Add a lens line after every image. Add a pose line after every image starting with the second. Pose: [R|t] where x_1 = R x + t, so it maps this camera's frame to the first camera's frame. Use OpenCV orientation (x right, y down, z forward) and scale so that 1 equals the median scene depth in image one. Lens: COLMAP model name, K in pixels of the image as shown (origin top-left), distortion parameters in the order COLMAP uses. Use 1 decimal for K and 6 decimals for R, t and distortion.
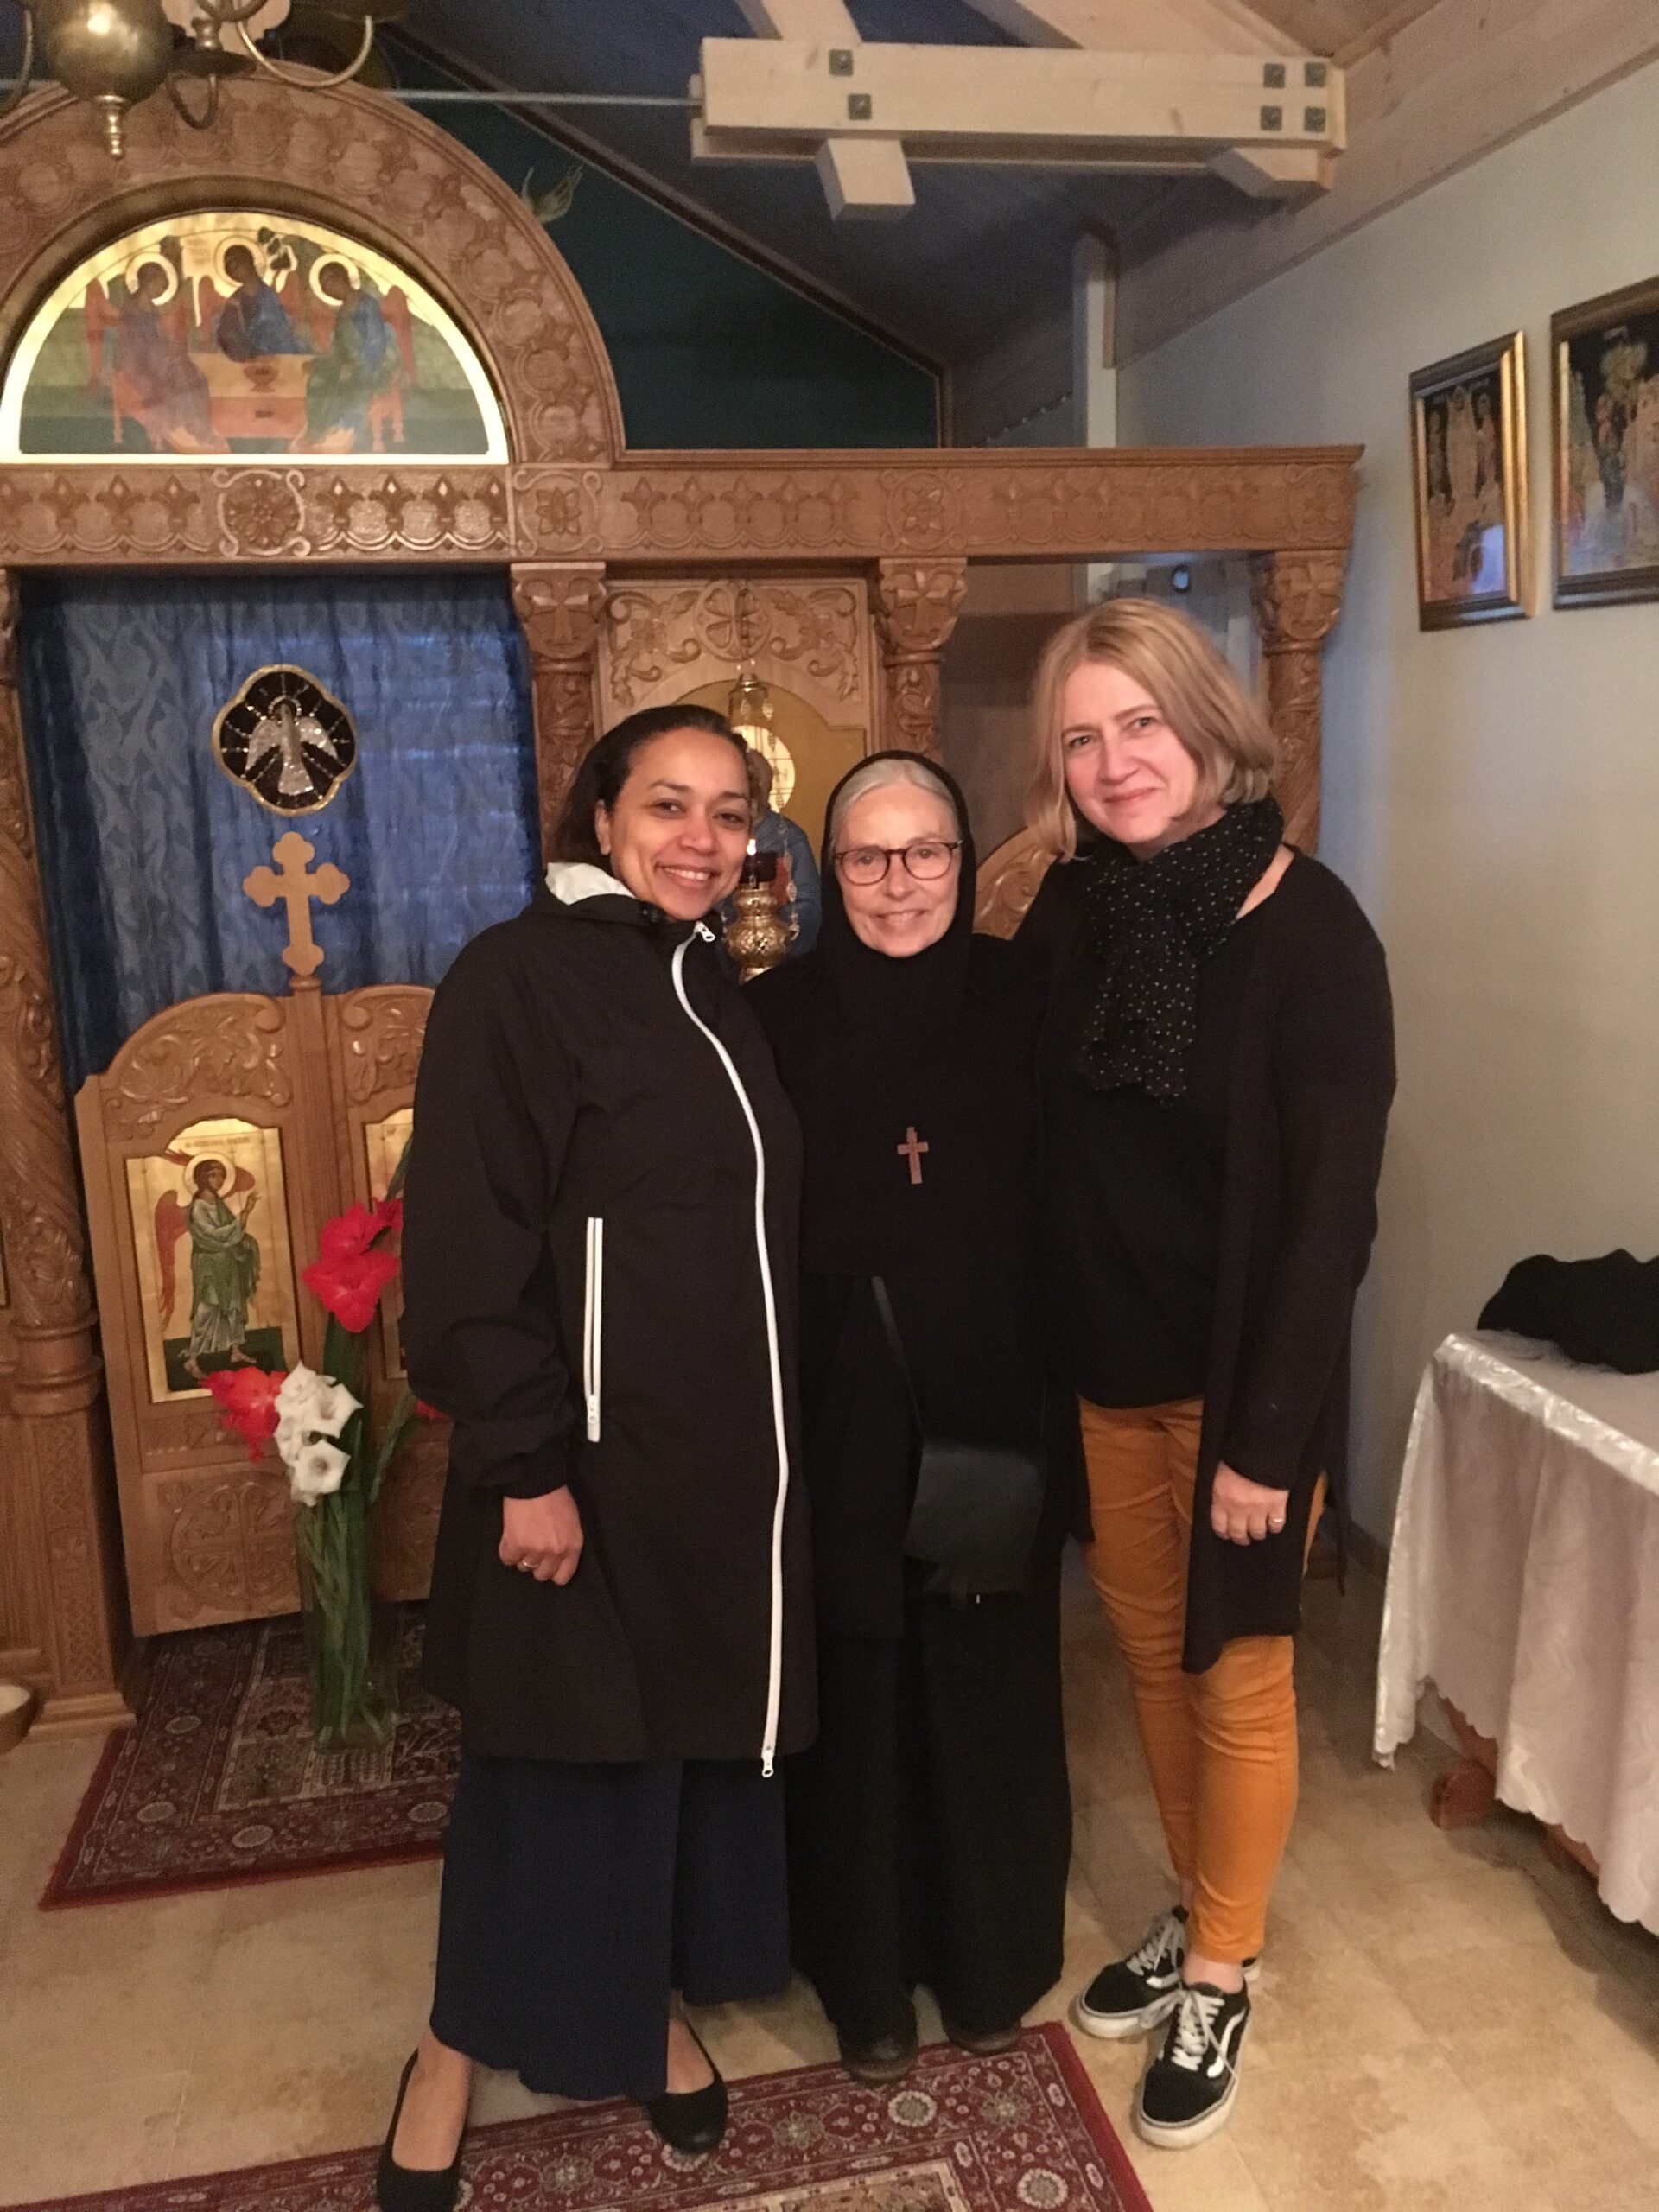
lens RADIAL K [[1861.9, 0, 829.5], [0, 1861.9, 1106.0], [0, 0, 1]] dist [0.078835, -0.120182]
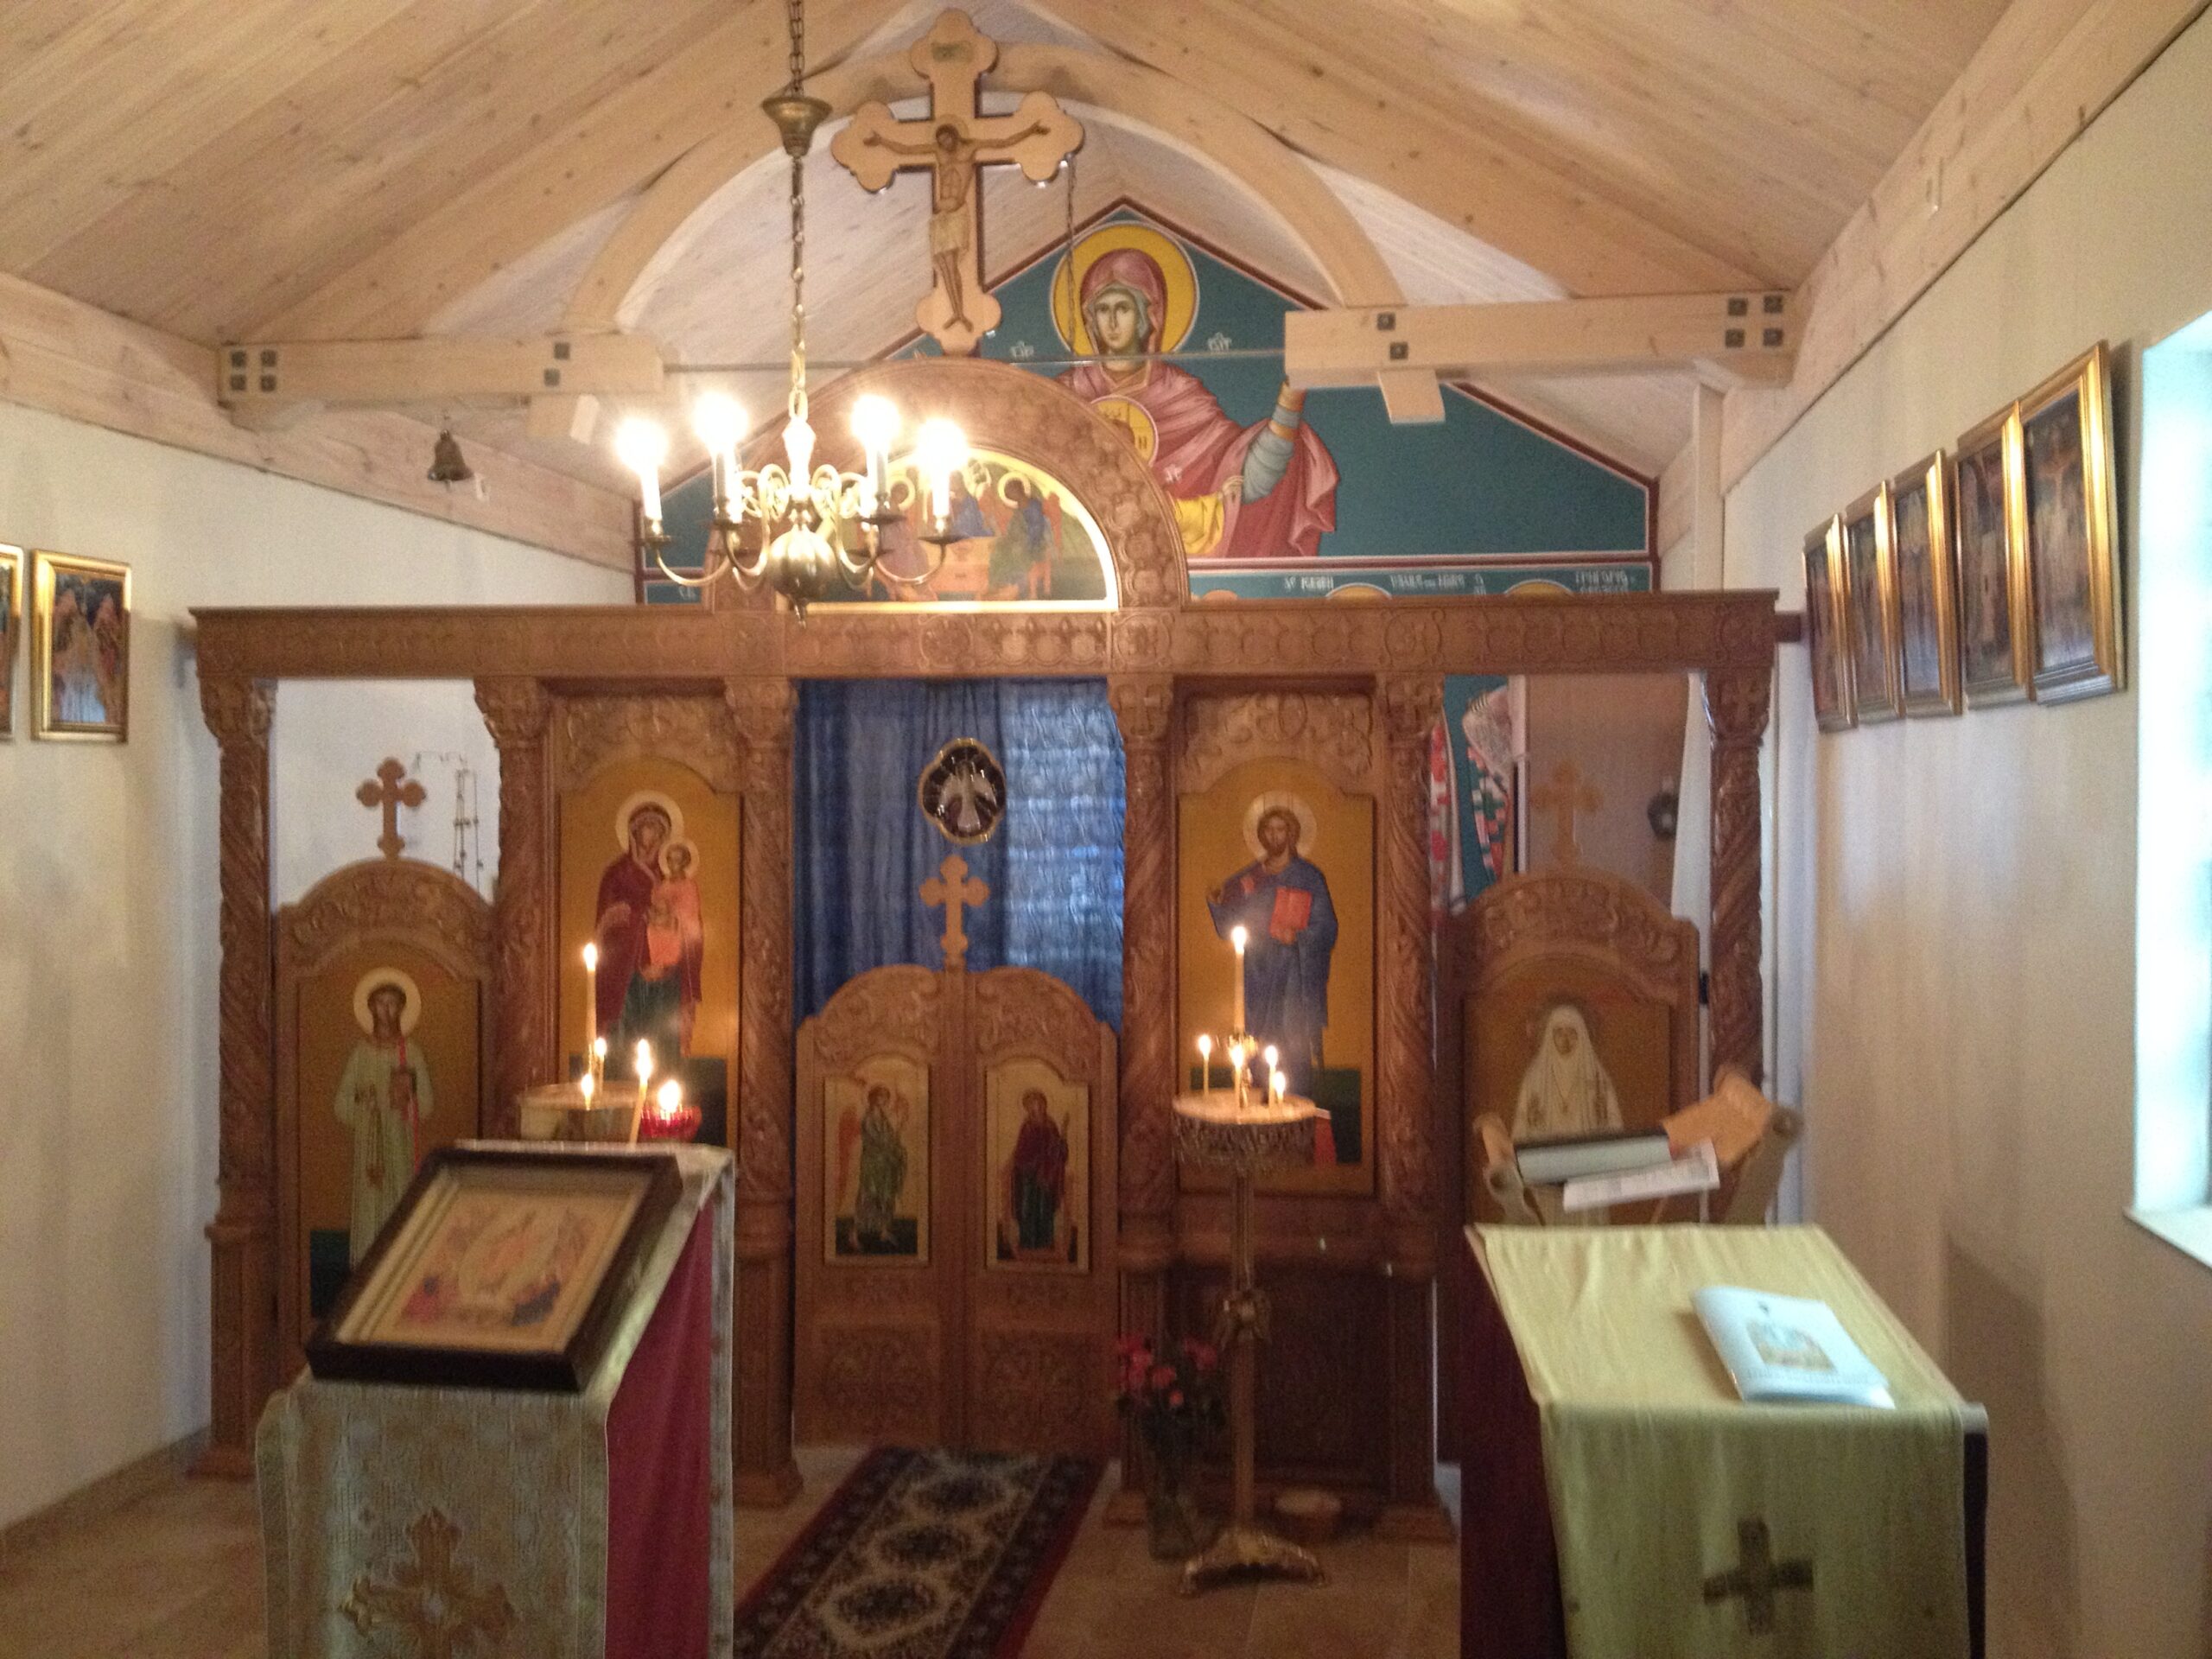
lens RADIAL K [[2126.4, 0, 1106.0], [0, 2126.4, 829.5], [0, 0, 1]] dist [0.194763, -0.396791]
pose [[0.936030, 0.041259, -0.349493, 0.391082], [-0.101862, 0.982357, -0.156840, 0.077602], [0.336856, 0.182407, 0.923718, -0.462672]]
